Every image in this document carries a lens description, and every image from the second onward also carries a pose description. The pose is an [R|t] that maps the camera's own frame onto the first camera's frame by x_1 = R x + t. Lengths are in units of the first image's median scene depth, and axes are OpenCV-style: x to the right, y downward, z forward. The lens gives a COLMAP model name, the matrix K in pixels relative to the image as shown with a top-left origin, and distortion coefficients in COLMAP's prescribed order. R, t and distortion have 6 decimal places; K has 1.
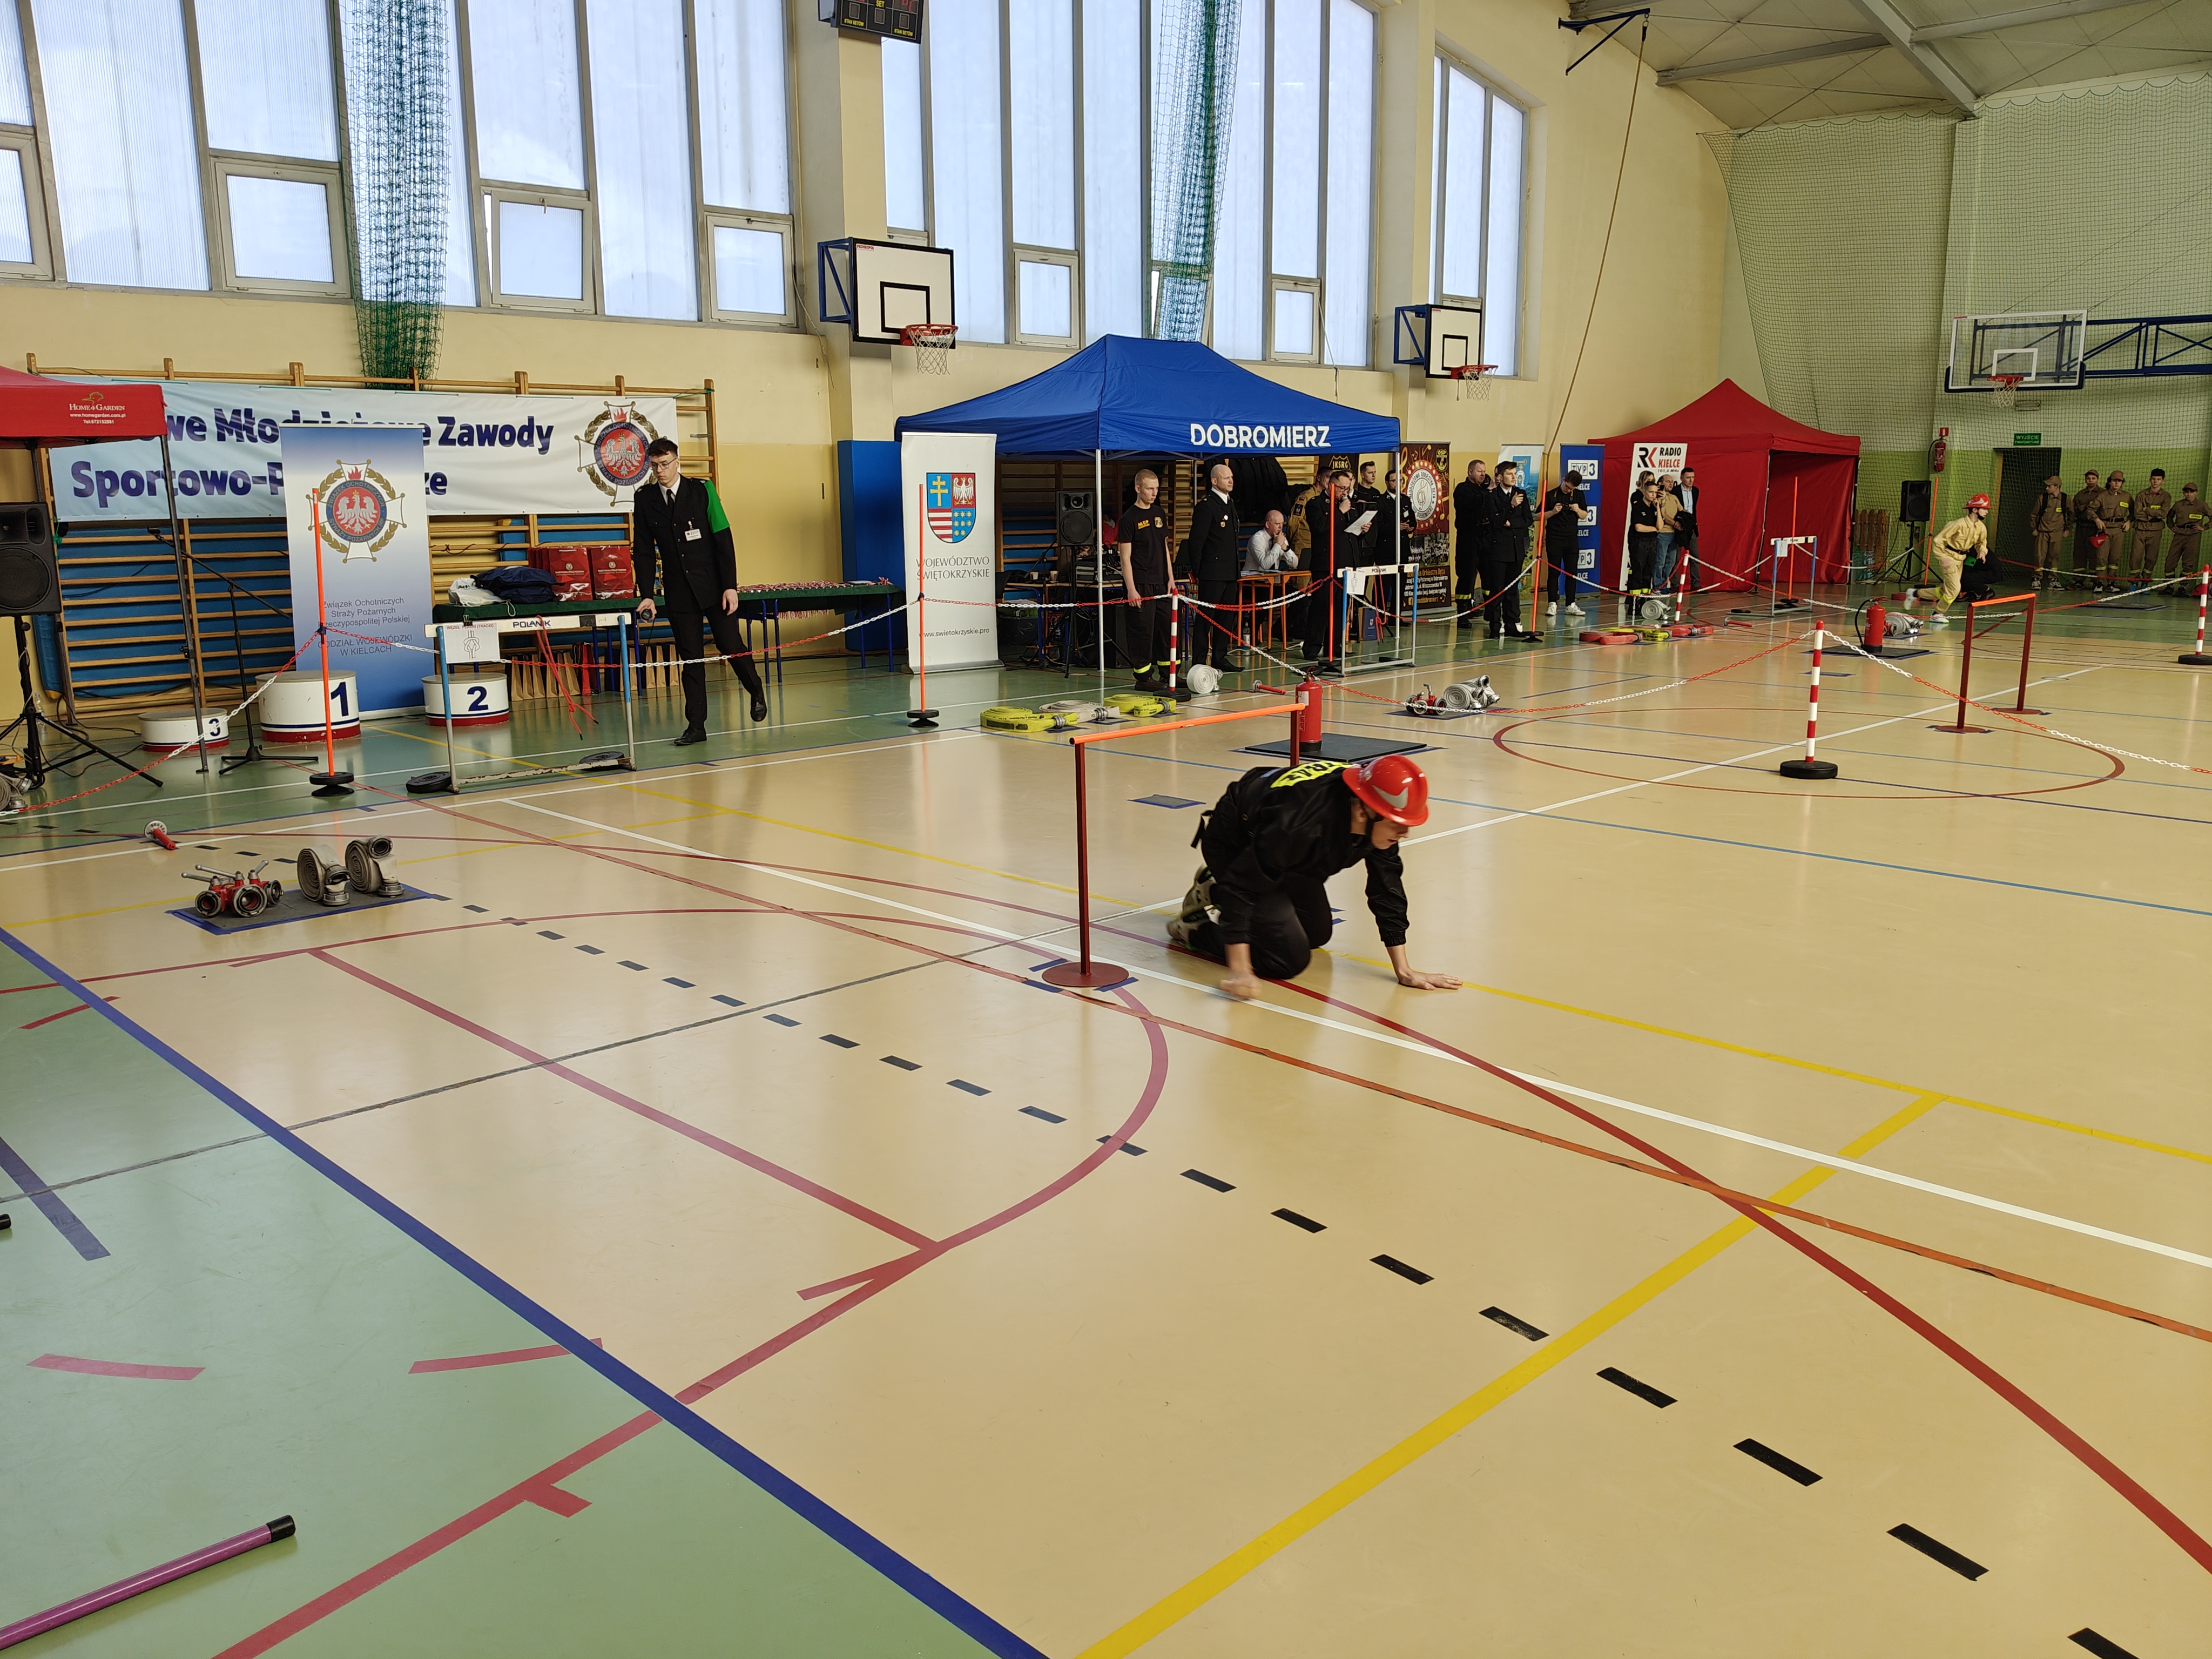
lens RADIAL K [[1770.6, 0, 1106.0], [0, 1770.6, 829.5], [0, 0, 1]] dist [0.083071, -0.001890]
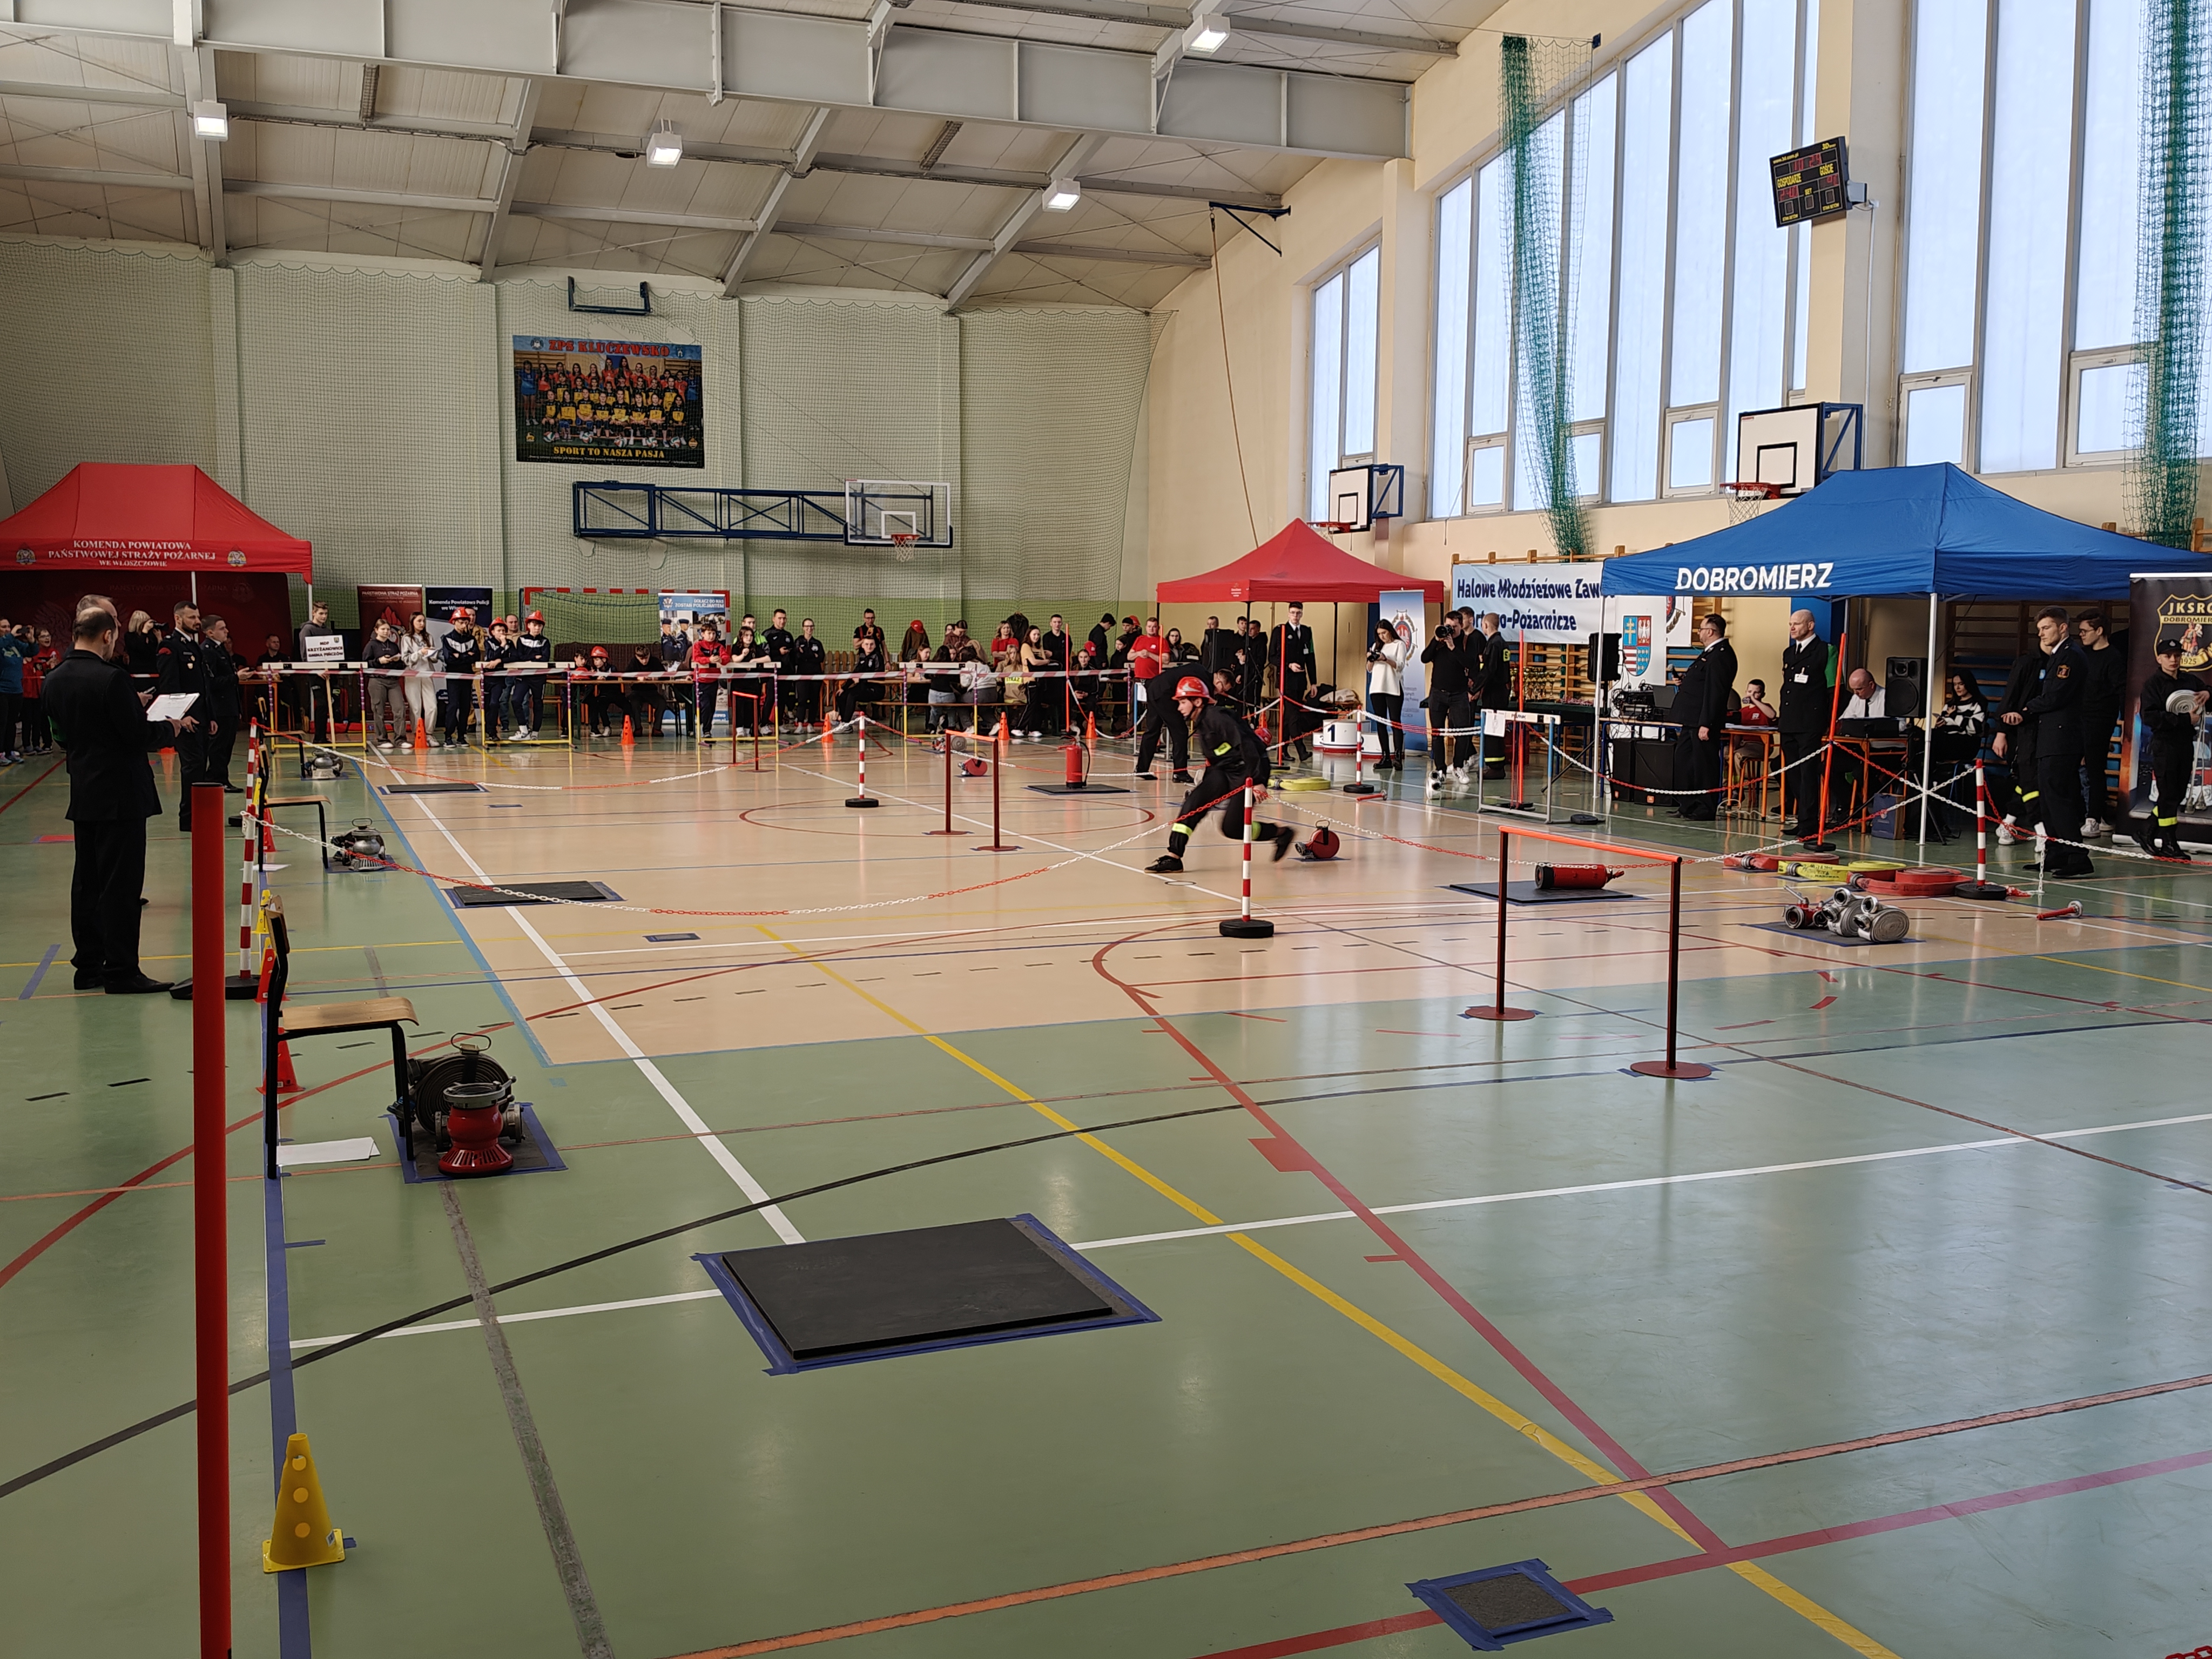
lens RADIAL K [[2064.7, 0, 1106.0], [0, 2064.7, 829.5], [0, 0, 1]] dist [0.000979, 0.004811]
pose [[-0.365462, 0.102809, -0.925131, 1.213435], [-0.179020, 0.967564, 0.178244, -0.230785], [0.913449, 0.230758, -0.335203, 1.105839]]
